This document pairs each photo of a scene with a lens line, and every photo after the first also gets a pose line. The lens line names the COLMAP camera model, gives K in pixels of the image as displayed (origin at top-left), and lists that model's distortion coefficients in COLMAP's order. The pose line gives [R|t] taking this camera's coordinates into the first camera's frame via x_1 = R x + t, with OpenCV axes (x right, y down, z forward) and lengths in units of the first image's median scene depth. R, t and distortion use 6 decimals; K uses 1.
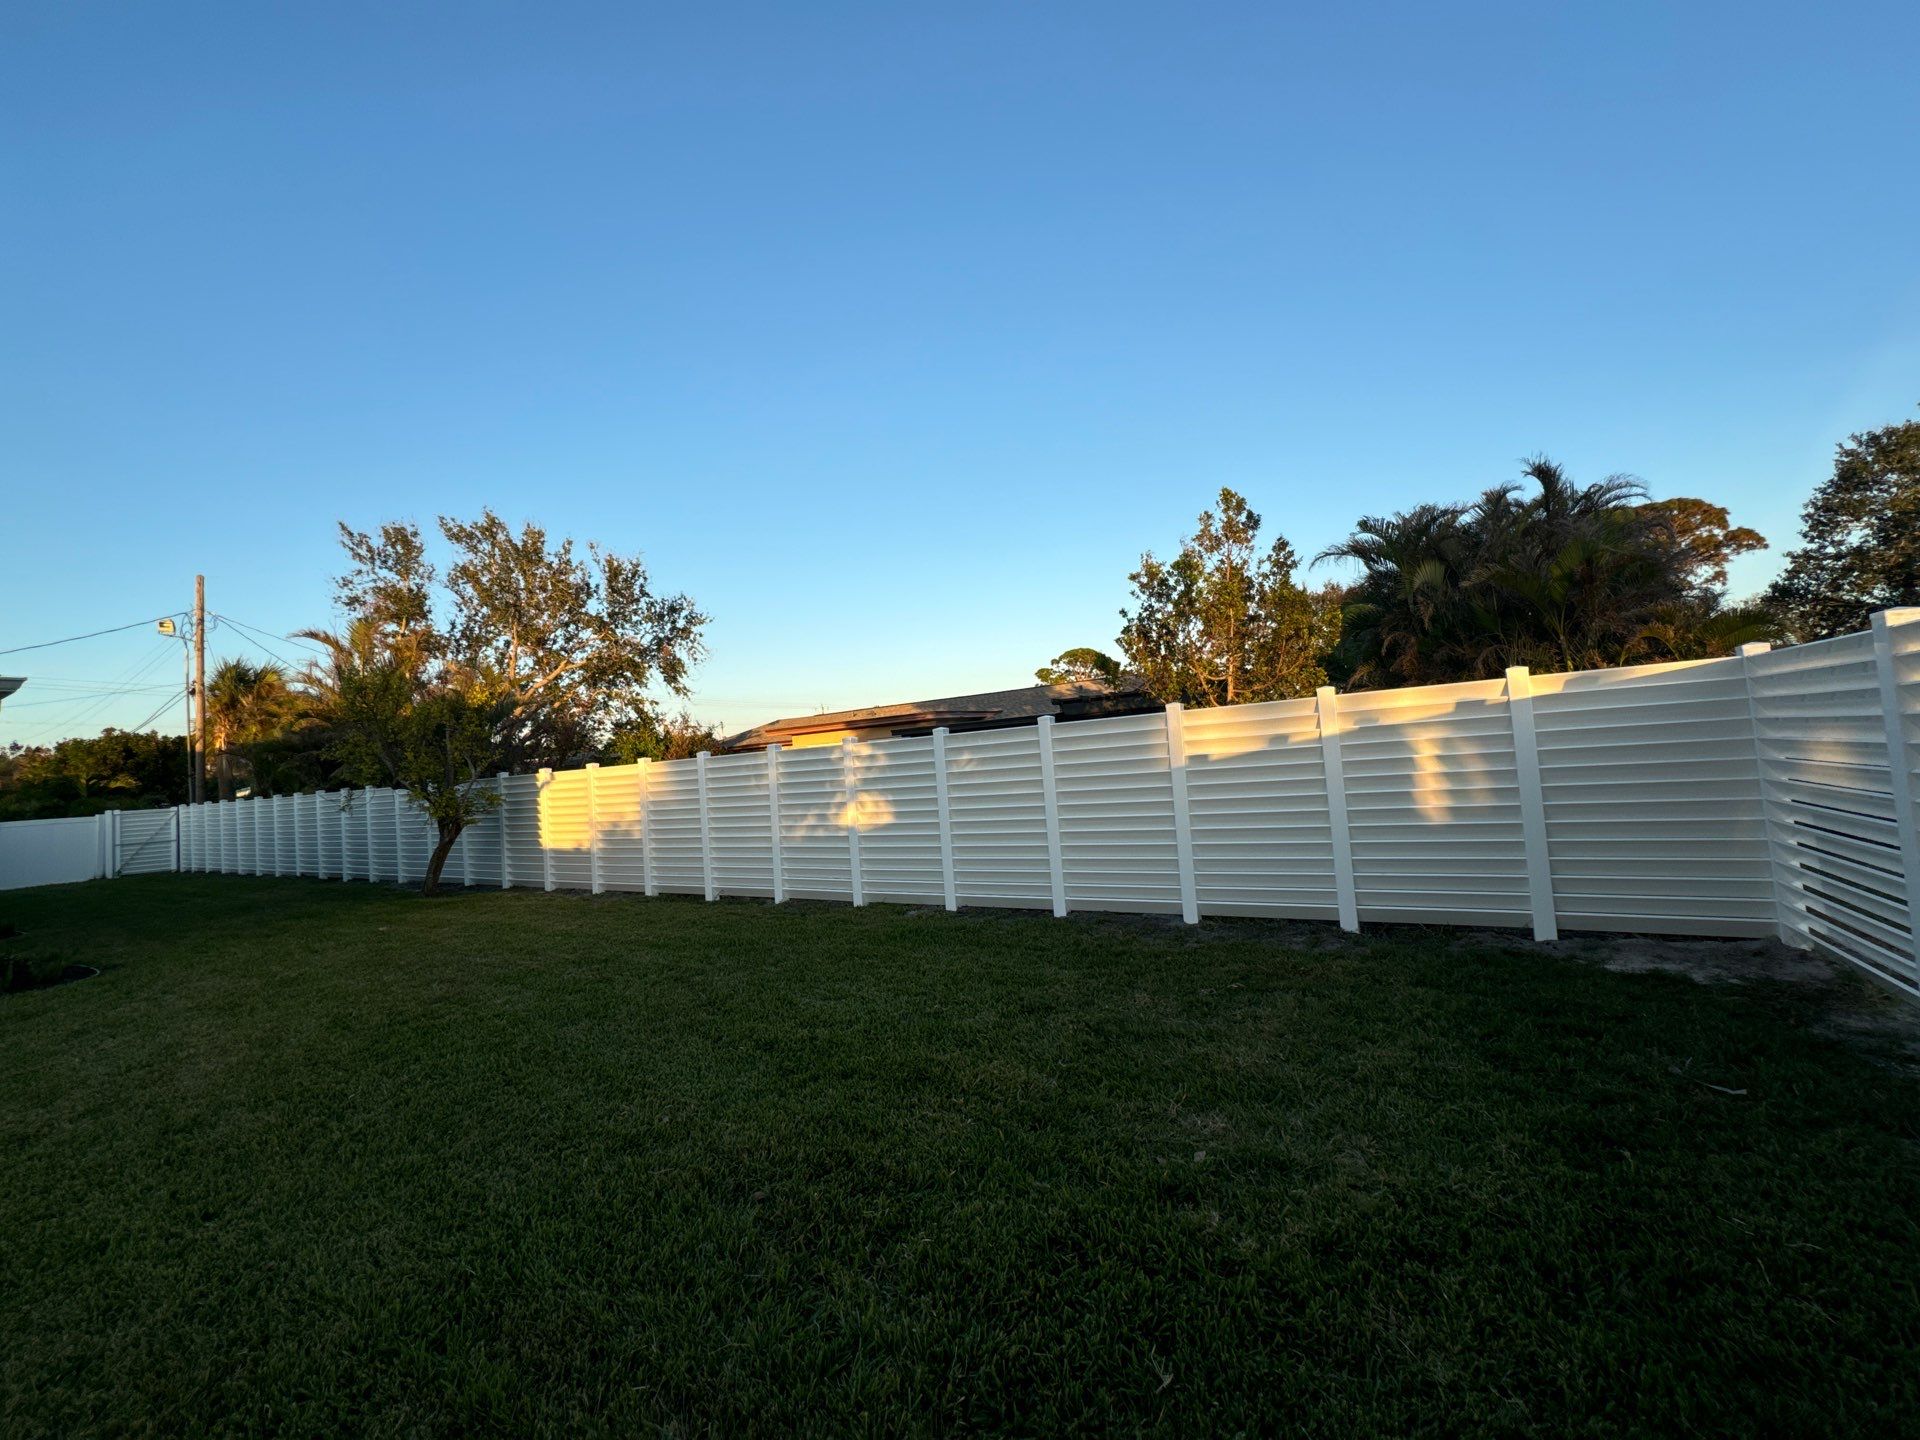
lens RADIAL K [[762.2, 0, 961.6], [0, 762.2, 725.2], [0, 0, 1]] dist [-0.003210, 0.000019]
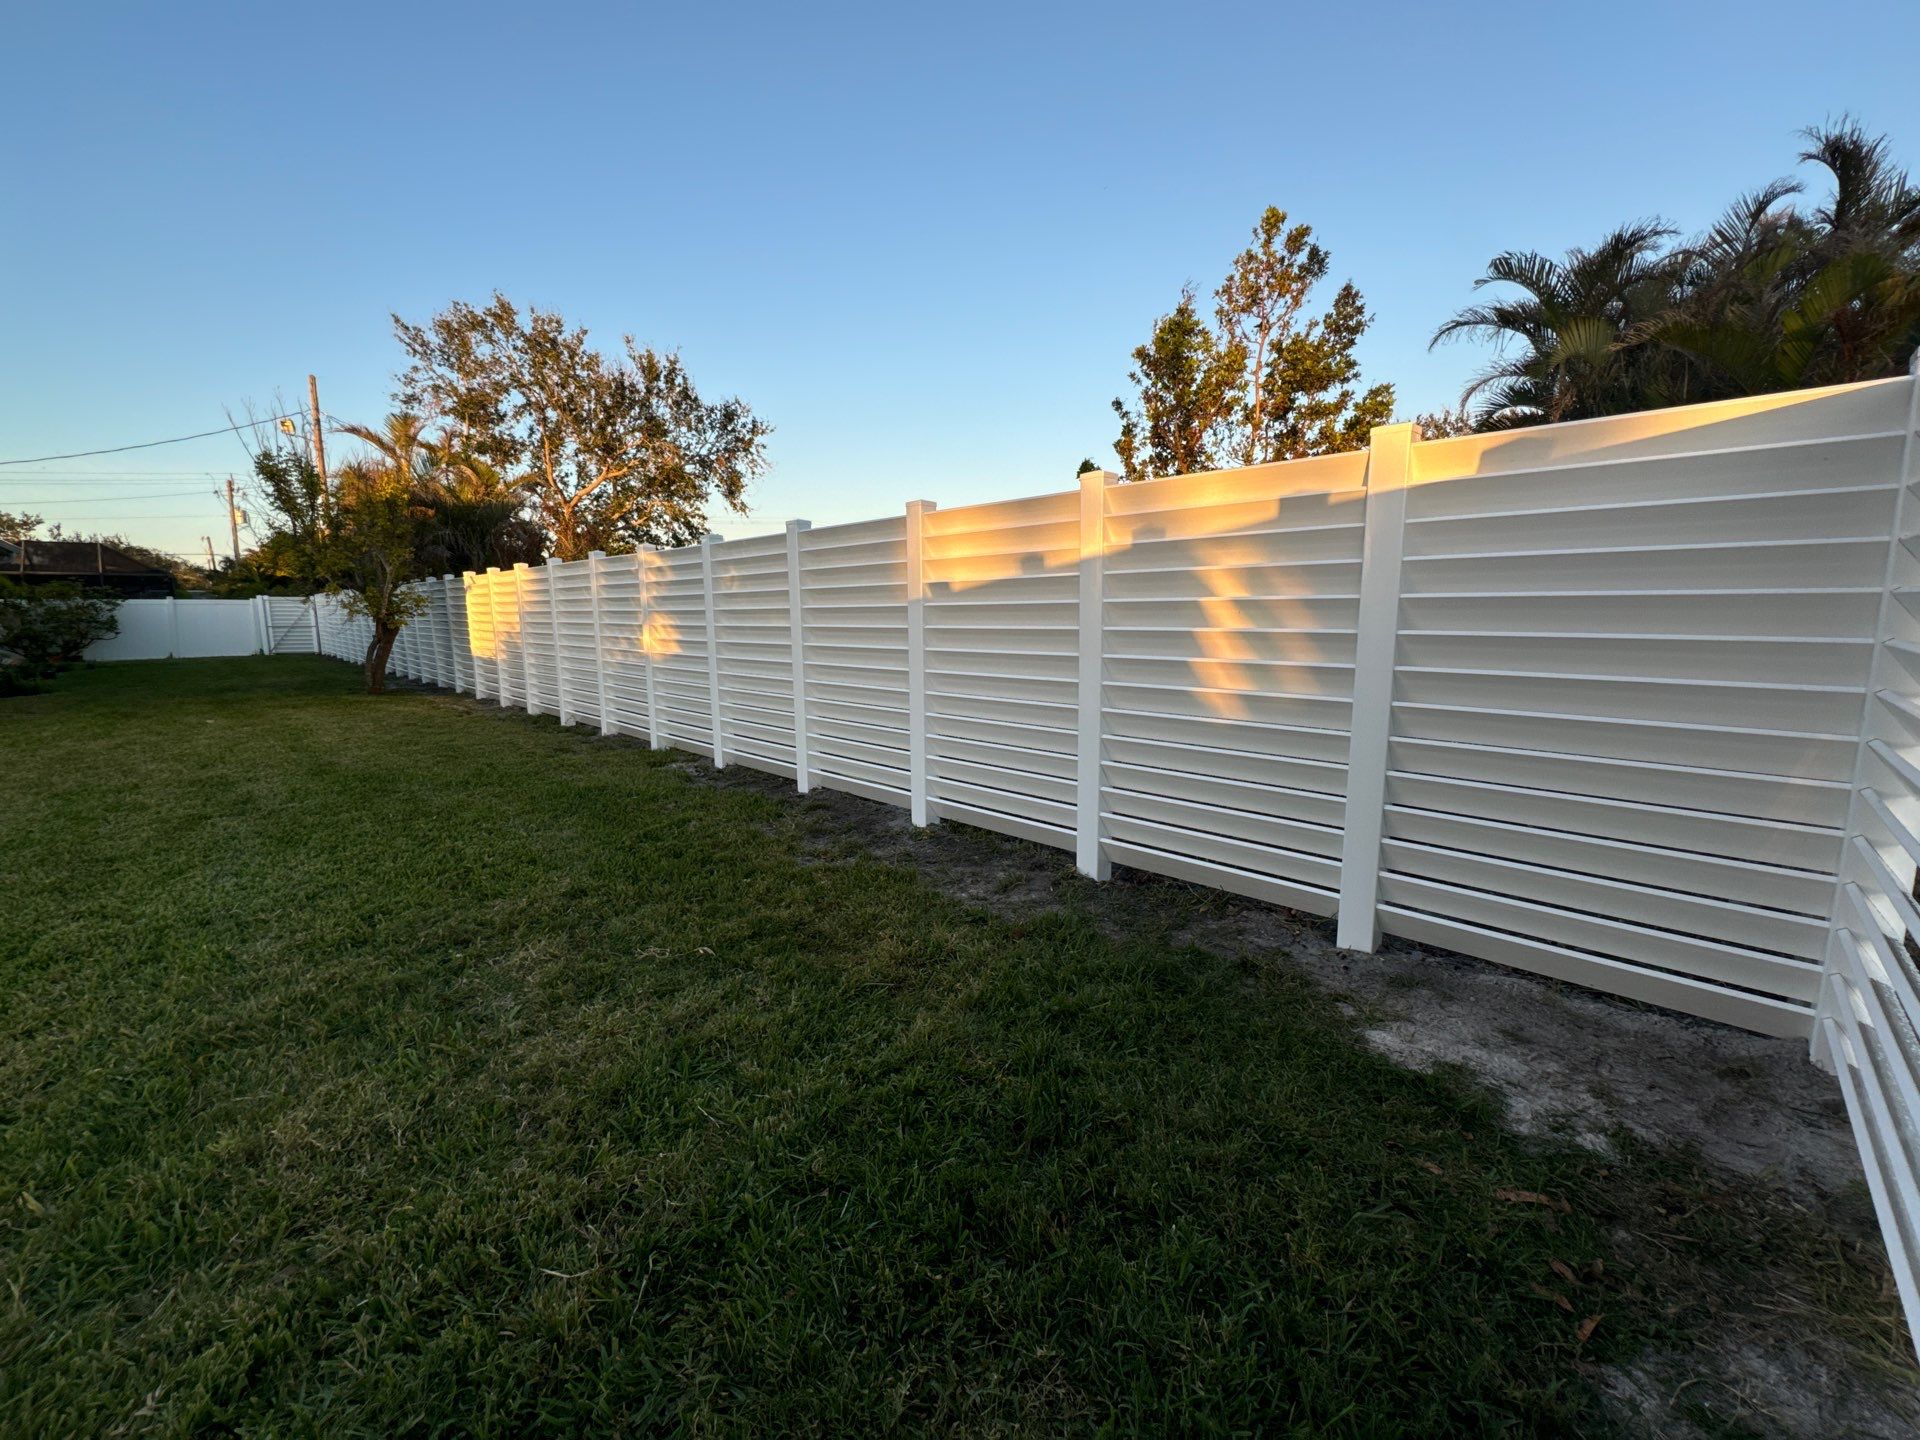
lens RADIAL K [[762.2, 0, 961.6], [0, 762.2, 725.2], [0, 0, 1]] dist [-0.003210, 0.000019]
pose [[0.972769, 0.097616, -0.210220, 0.256473], [-0.052131, 0.975894, 0.211927, 0.010293], [0.225839, -0.195197, 0.954408, 0.191657]]
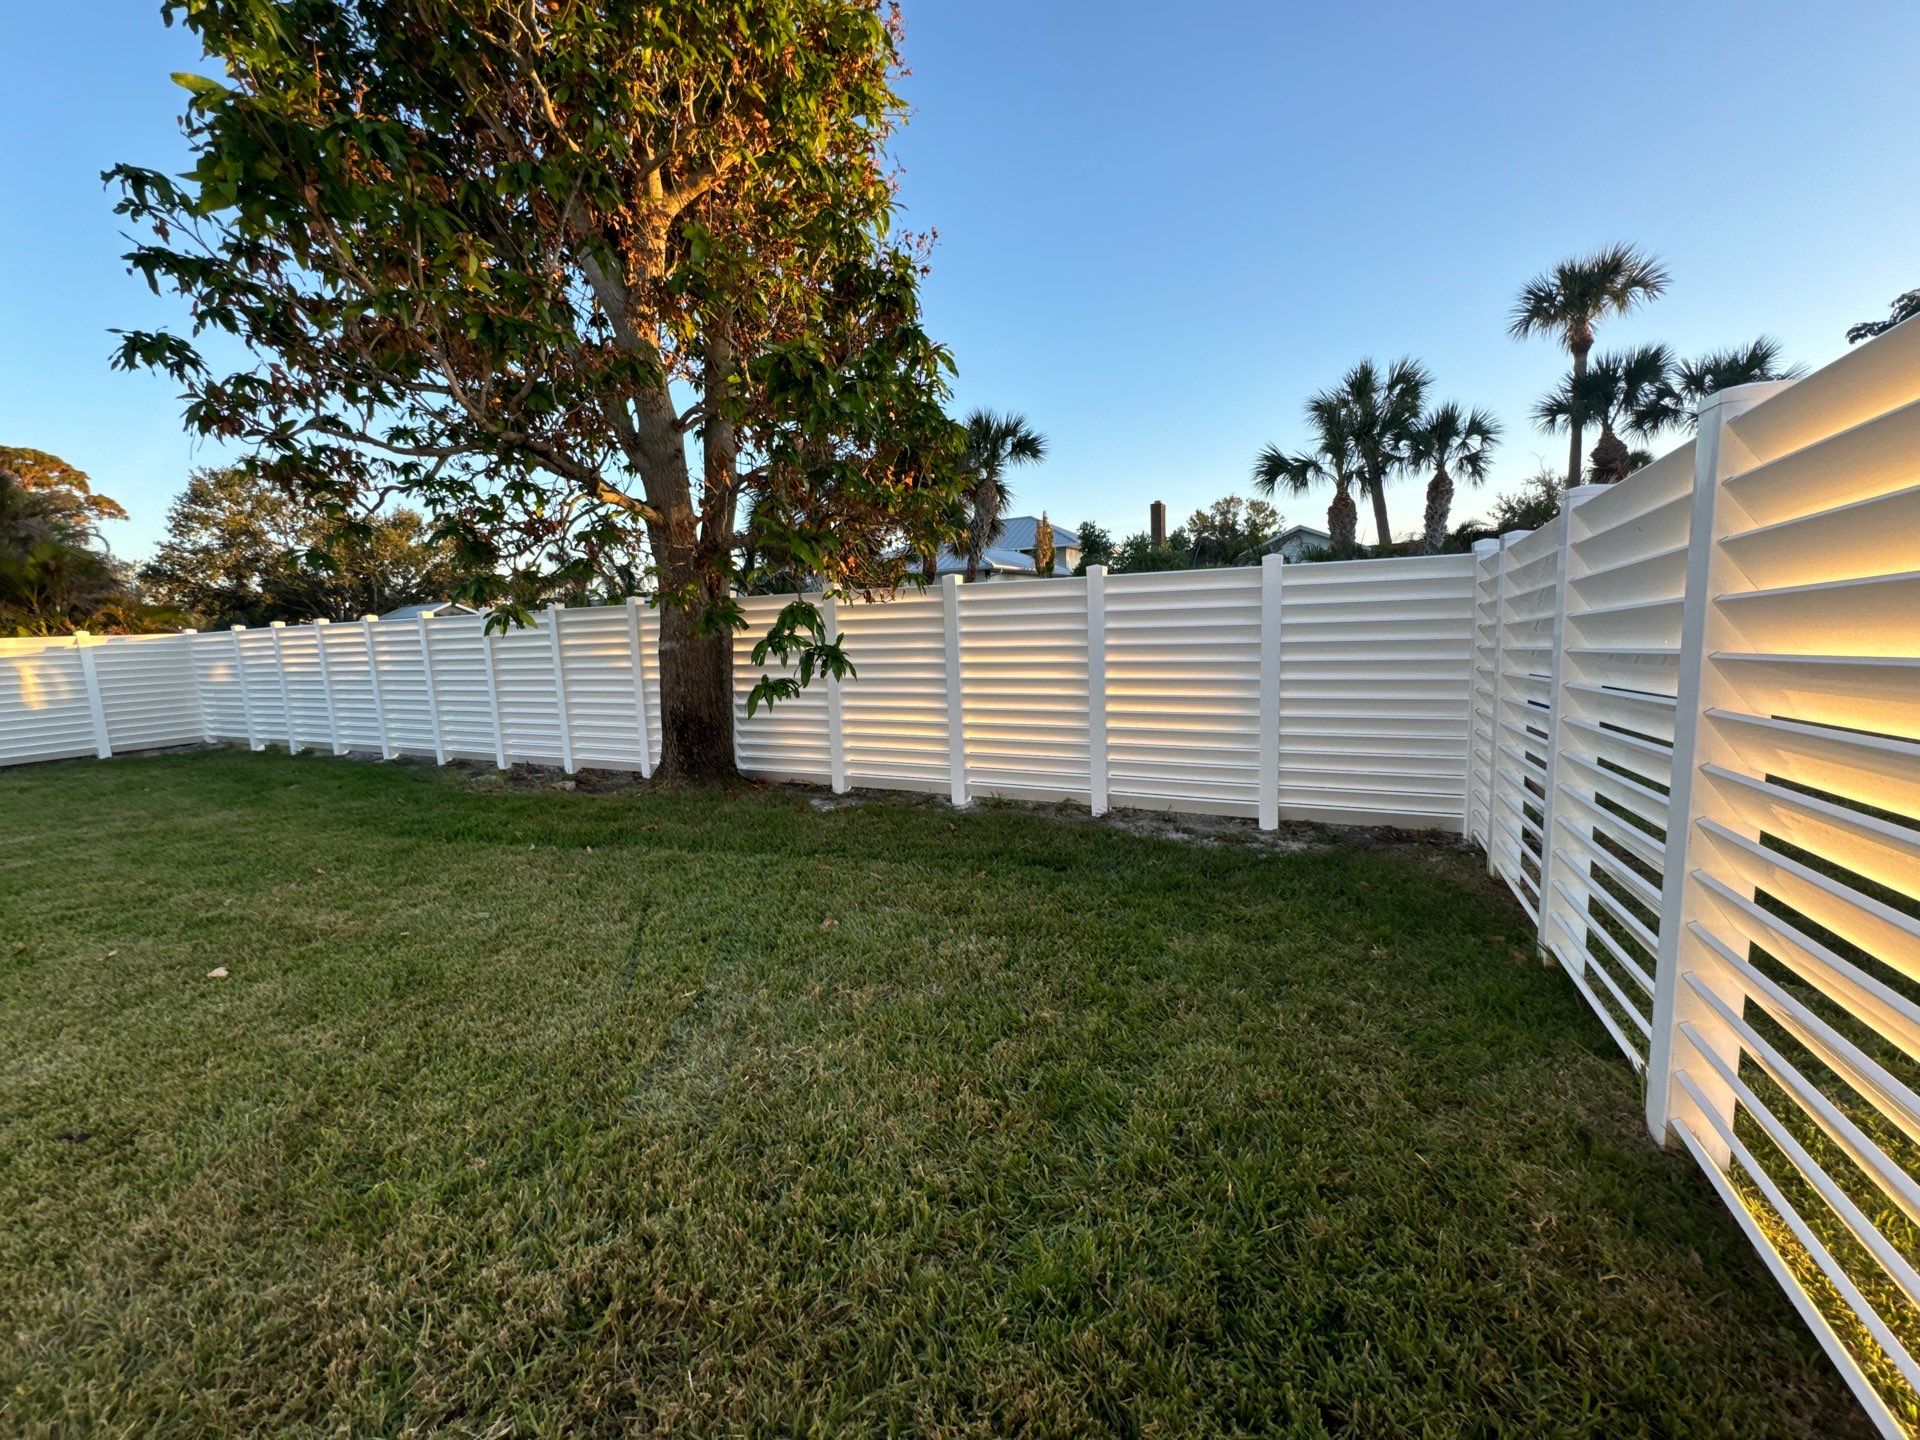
lens RADIAL K [[762.2, 0, 961.6], [0, 762.2, 725.2], [0, 0, 1]] dist [-0.003210, 0.000019]
pose [[-0.079016, -0.056812, 0.995253, -0.694247], [0.002690, 0.998359, 0.057203, 0.030345], [-0.996870, 0.007197, -0.078734, -0.558309]]
